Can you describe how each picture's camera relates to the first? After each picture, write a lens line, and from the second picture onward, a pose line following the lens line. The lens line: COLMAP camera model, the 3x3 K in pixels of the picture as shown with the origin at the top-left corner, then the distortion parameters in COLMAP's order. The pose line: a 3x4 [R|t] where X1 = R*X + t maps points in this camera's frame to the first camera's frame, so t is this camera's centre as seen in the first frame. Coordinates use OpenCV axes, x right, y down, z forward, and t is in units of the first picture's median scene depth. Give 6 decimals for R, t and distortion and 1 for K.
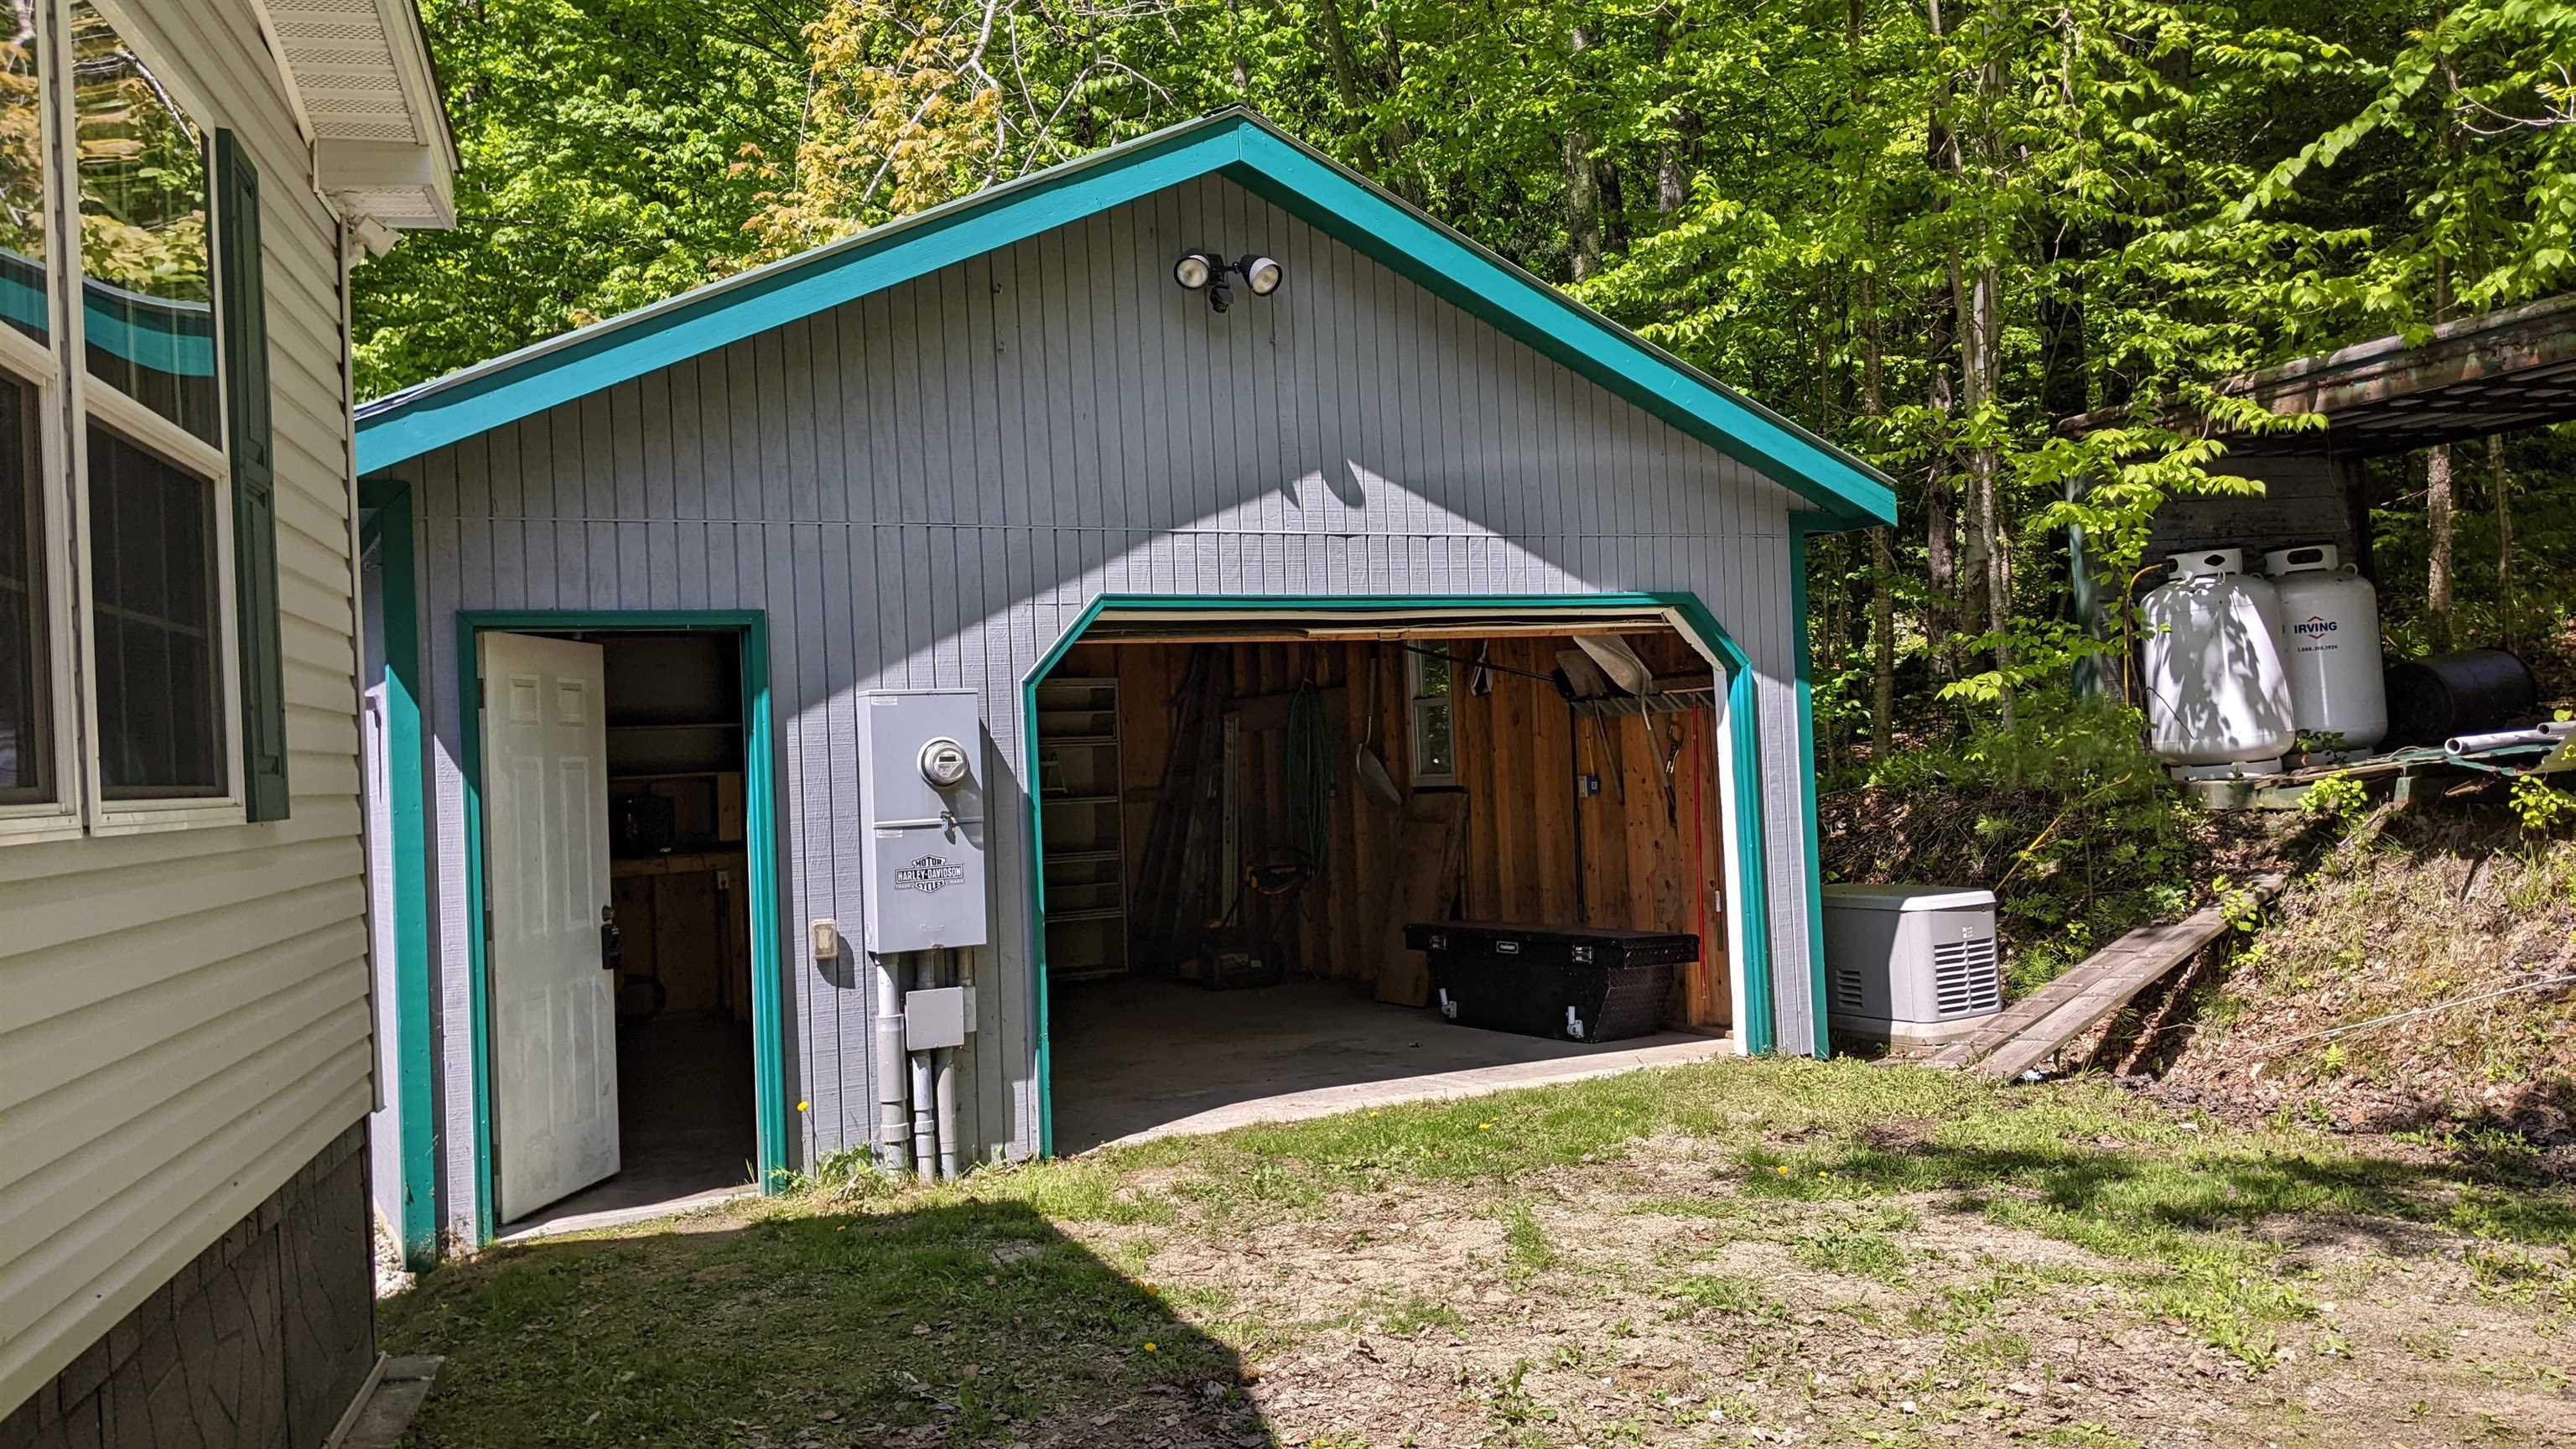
lens RADIAL K [[2040.2, 0, 1301.4], [0, 2040.2, 727.7], [0, 0, 1]] dist [-0.015827, -0.014075]
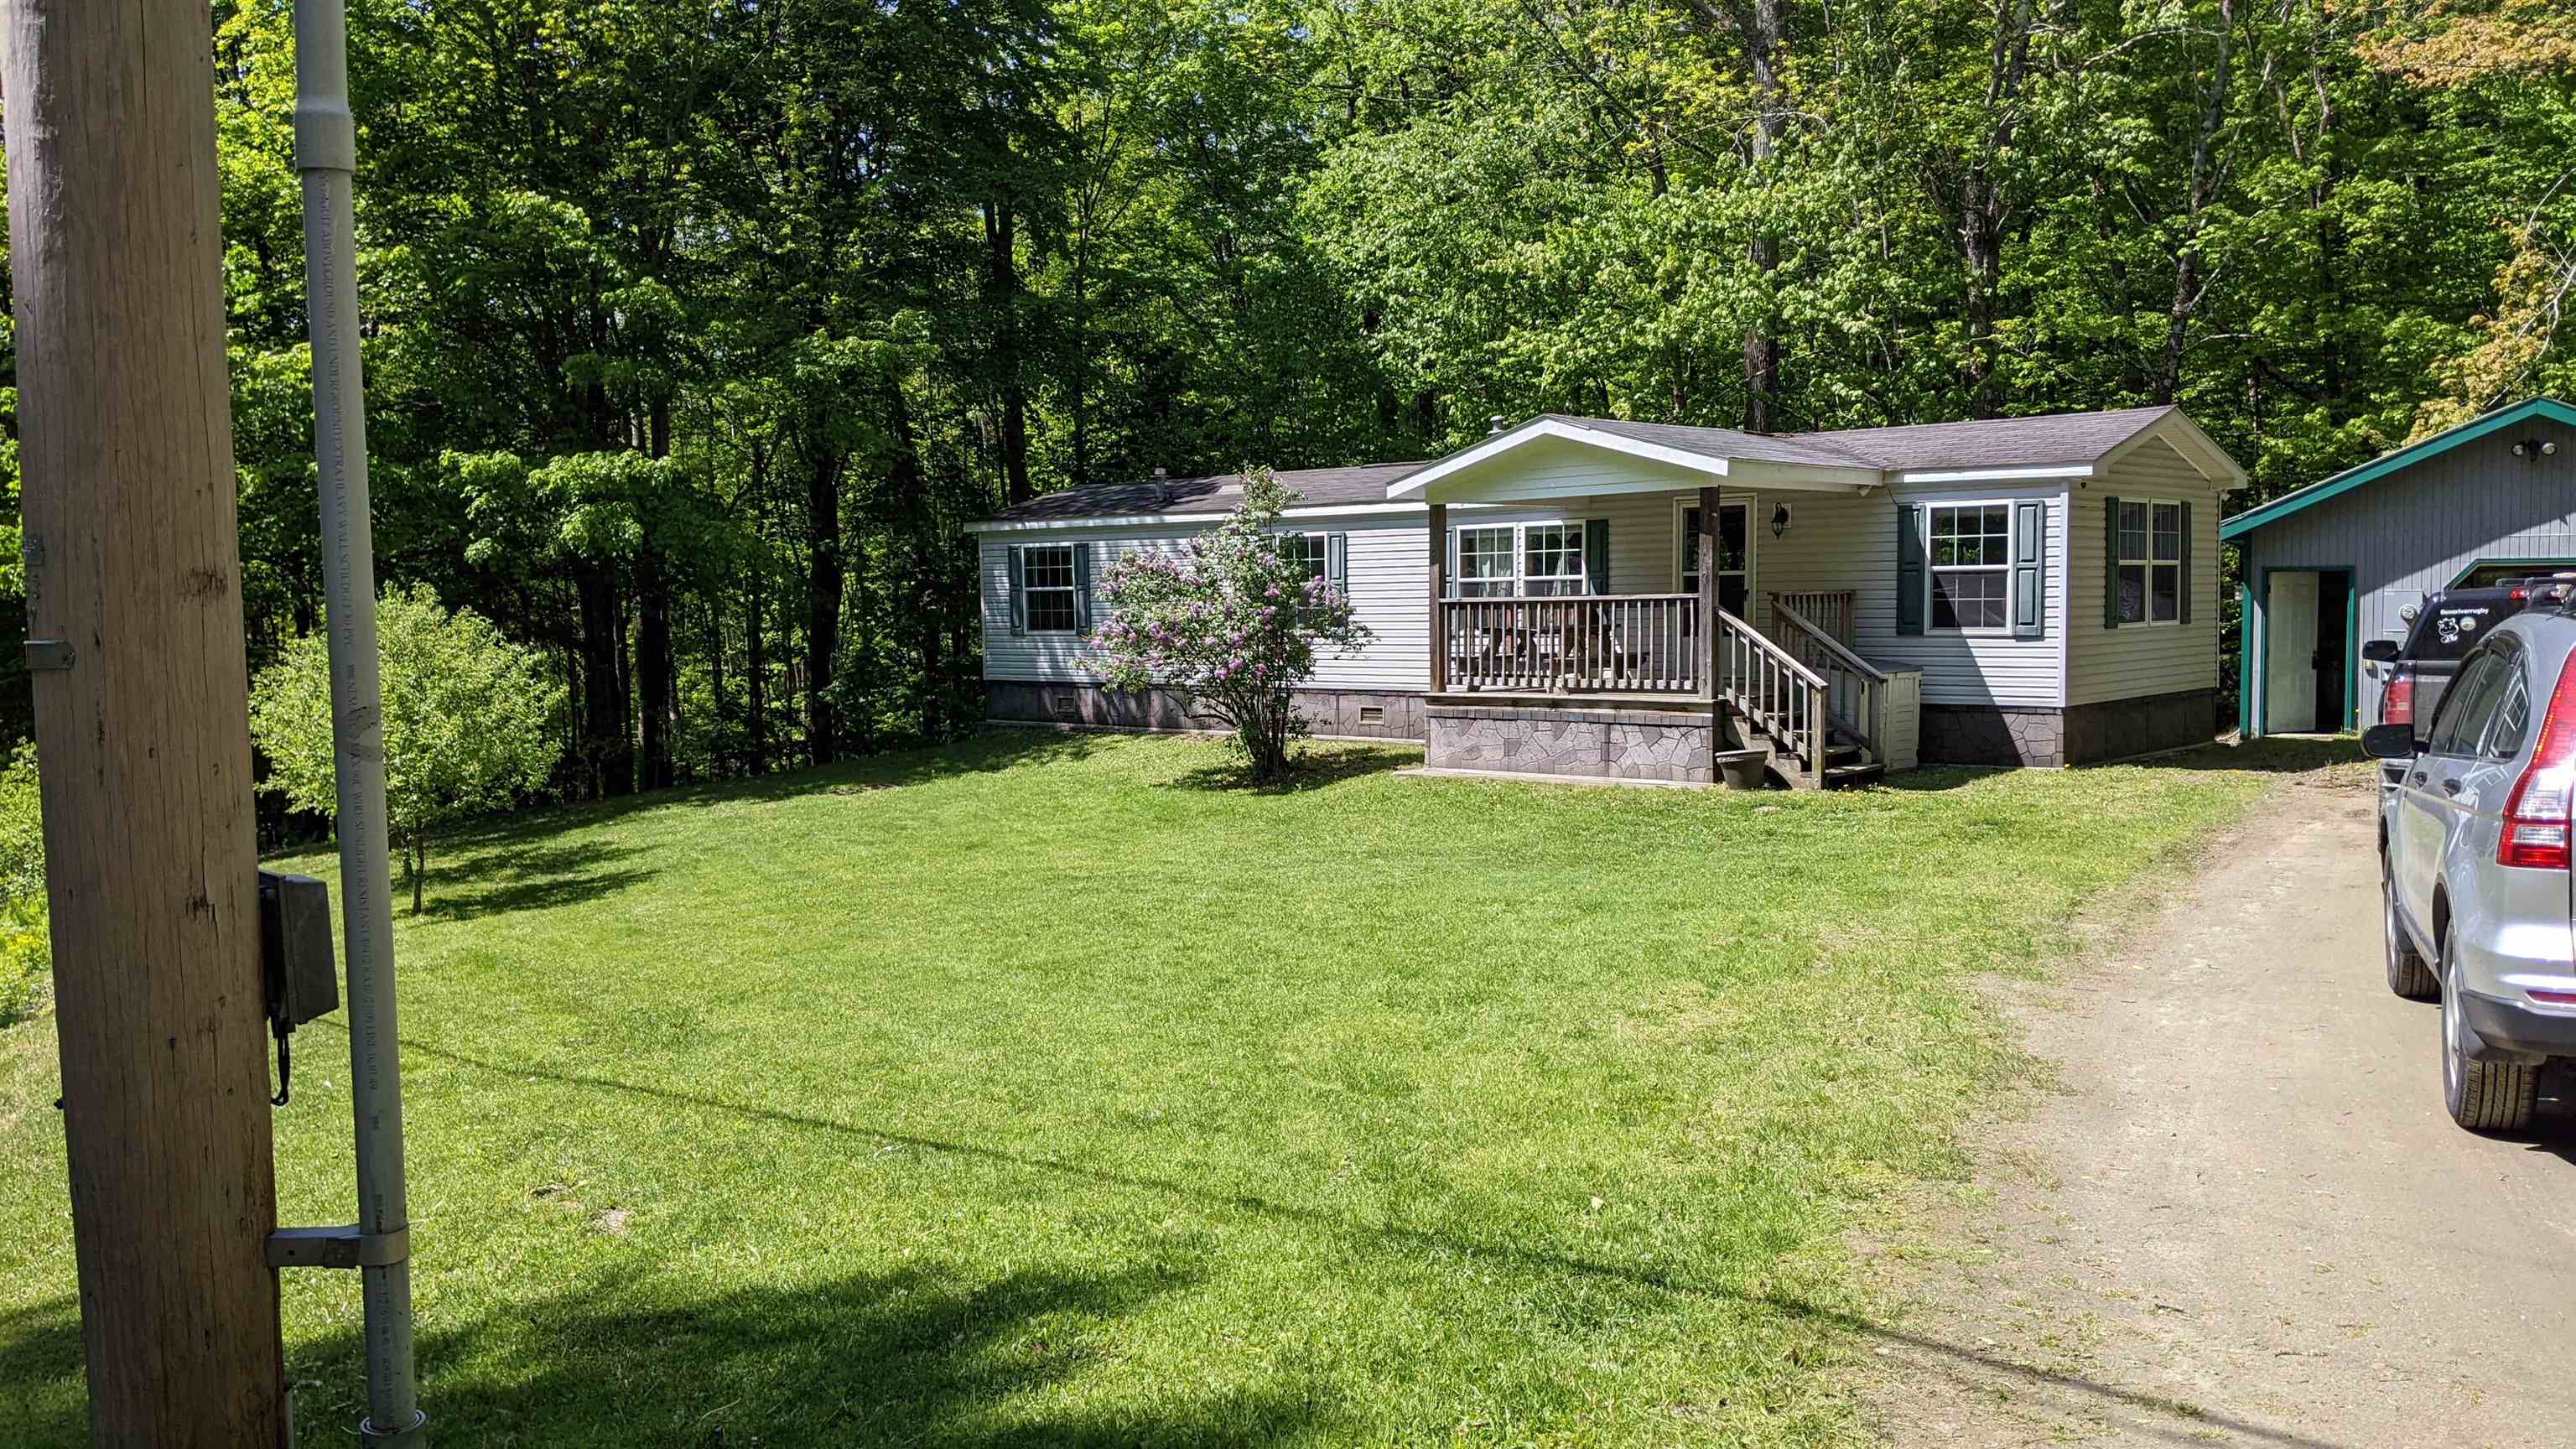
lens RADIAL K [[2040.2, 0, 1292.4], [0, 2040.2, 735.1], [0, 0, 1]] dist [-0.015827, -0.014075]
pose [[0.537903, 0.087219, -0.838482, 1.501939], [0.008721, 0.994004, 0.108991, -0.146345], [0.842961, -0.065939, 0.533918, -2.119854]]
